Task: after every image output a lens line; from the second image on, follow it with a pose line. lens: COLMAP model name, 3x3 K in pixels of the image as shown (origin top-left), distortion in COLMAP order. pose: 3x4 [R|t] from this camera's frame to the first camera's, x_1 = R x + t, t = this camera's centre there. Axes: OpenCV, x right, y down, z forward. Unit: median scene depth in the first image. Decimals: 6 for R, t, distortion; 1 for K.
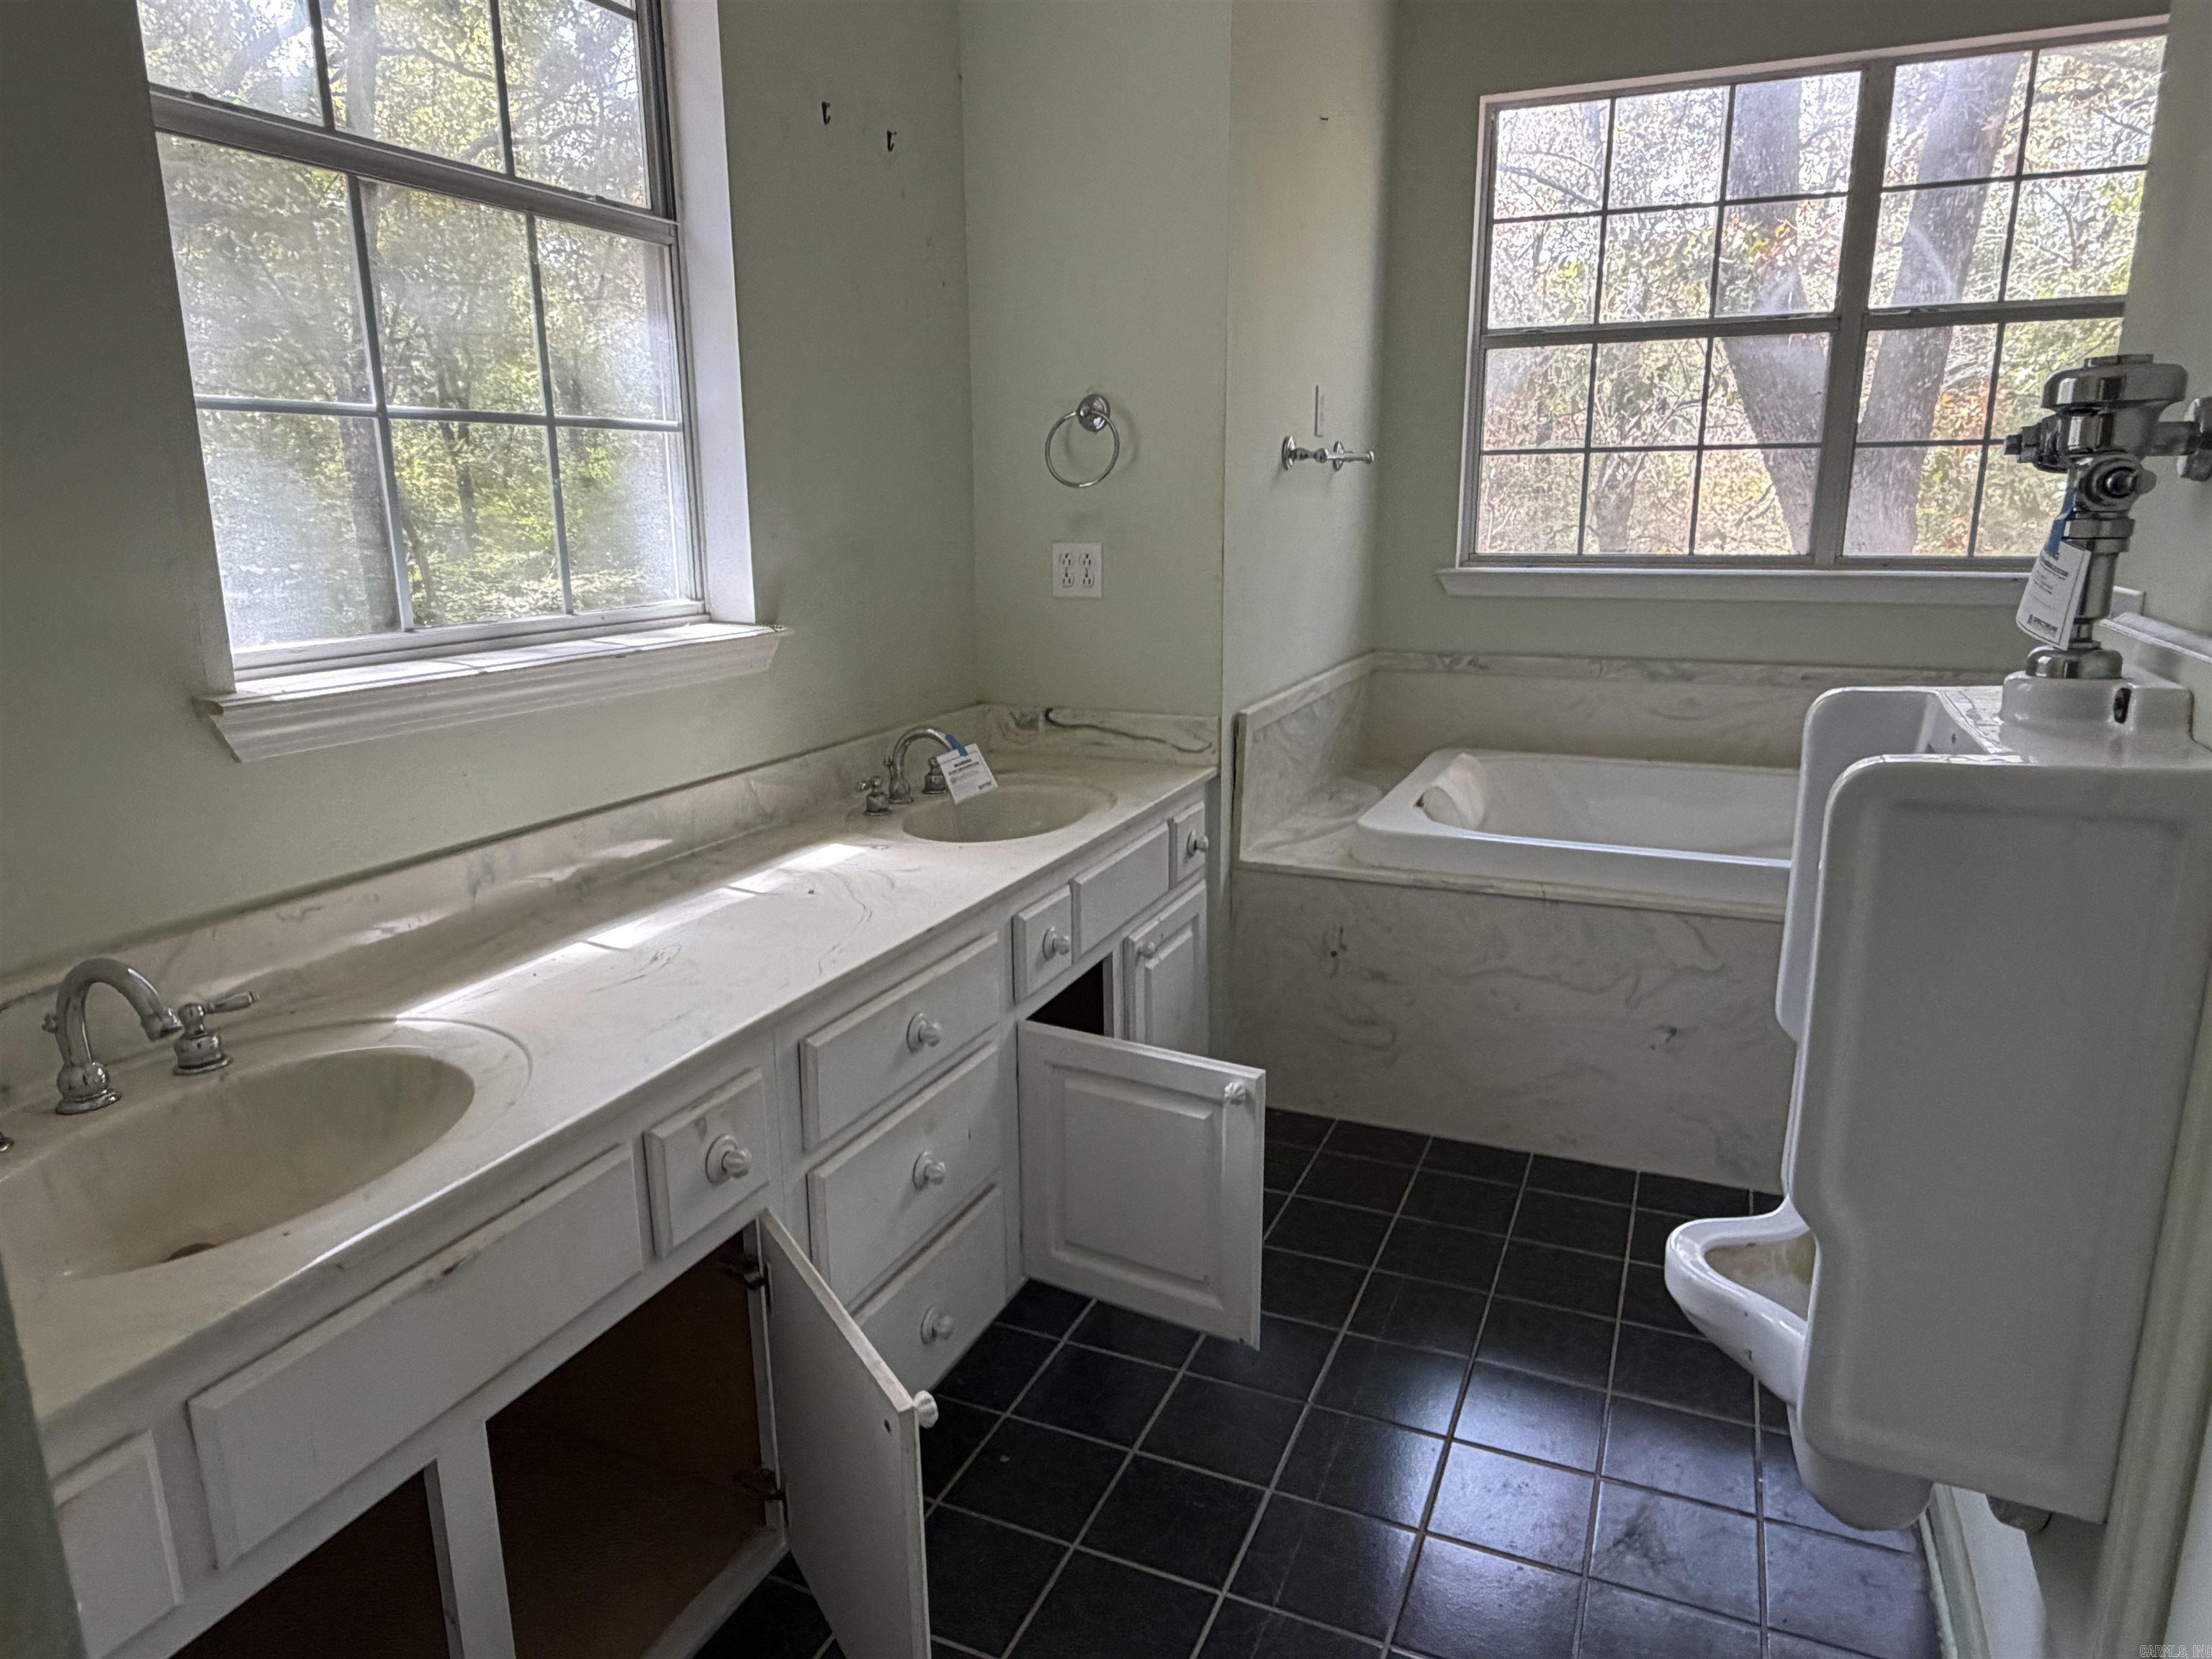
lens RADIAL K [[1399.9, 0, 1103.6], [0, 1399.9, 831.0], [0, 0, 1]] dist [-0.007211, 0.000038]
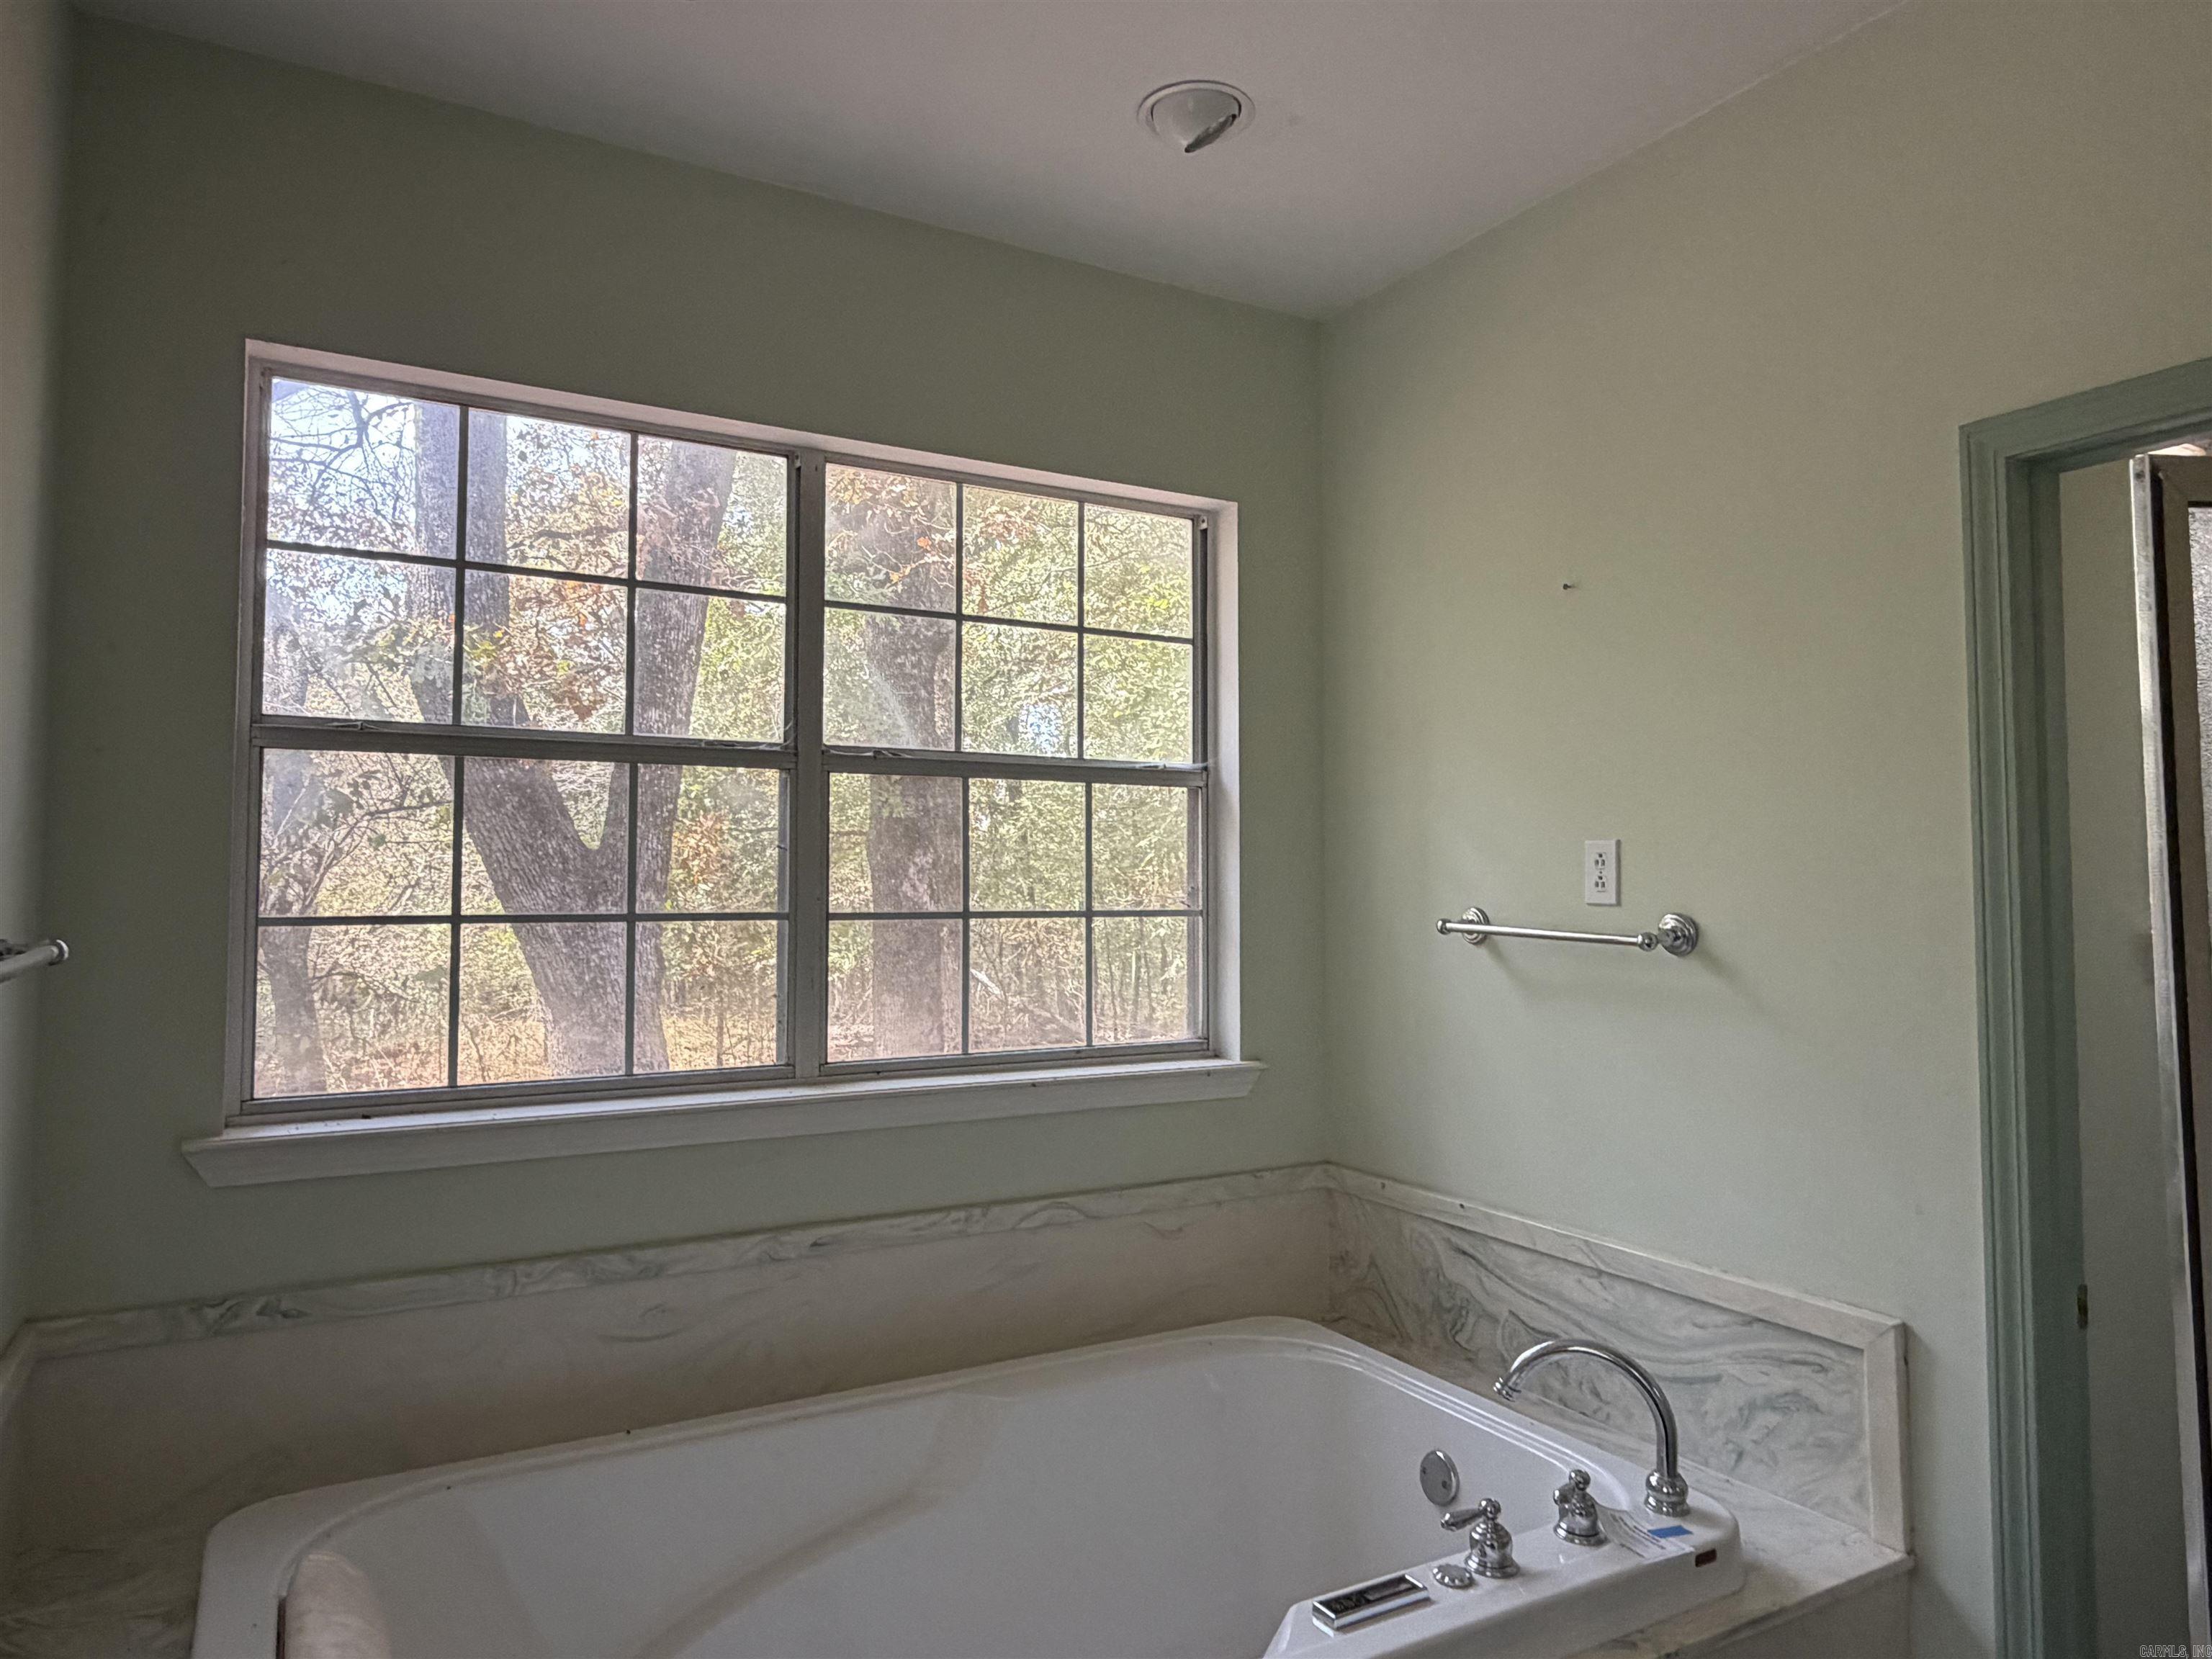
lens RADIAL K [[1399.9, 0, 1103.8], [0, 1399.9, 820.3], [0, 0, 1]] dist [-0.007211, 0.000038]
pose [[0.598229, 0.051448, 0.799672, 0.022240], [0.175880, 0.965172, -0.193671, -0.146712], [-0.781785, 0.256506, 0.568346, 0.421410]]
